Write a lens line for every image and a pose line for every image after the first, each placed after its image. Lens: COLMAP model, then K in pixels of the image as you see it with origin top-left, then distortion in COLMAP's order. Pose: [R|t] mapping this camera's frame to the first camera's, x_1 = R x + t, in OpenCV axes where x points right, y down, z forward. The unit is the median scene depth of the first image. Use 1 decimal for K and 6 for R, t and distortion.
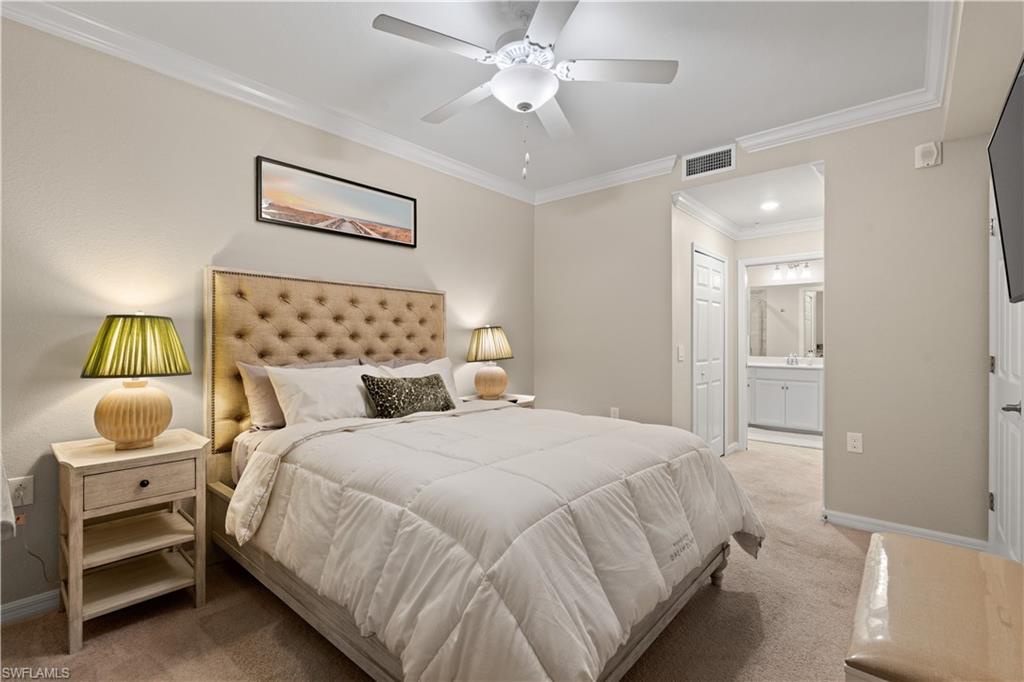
lens RADIAL K [[466.1, 0, 517.9], [0, 466.1, 340.8], [0, 0, 1]] dist [-0.011243, 0.005104]
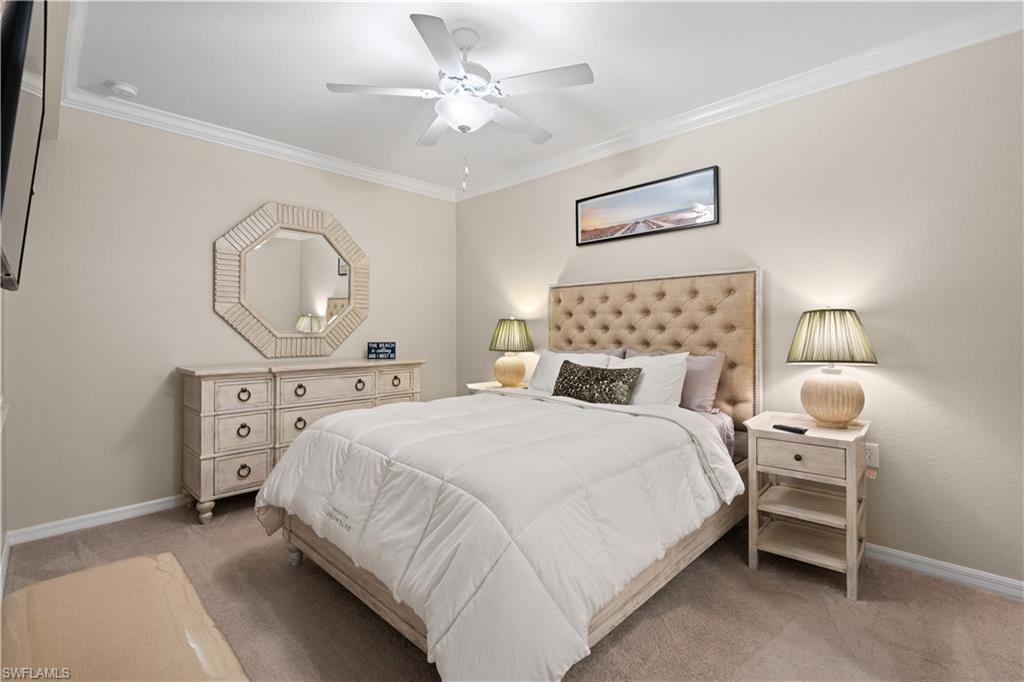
lens RADIAL K [[466.1, 0, 521.2], [0, 466.1, 336.2], [0, 0, 1]] dist [-0.011243, 0.005104]
pose [[-0.021947, 0.010183, -0.999707, 0.752813], [0.000837, 0.999948, 0.010167, -0.001732], [0.999759, -0.000614, -0.021954, 0.764526]]
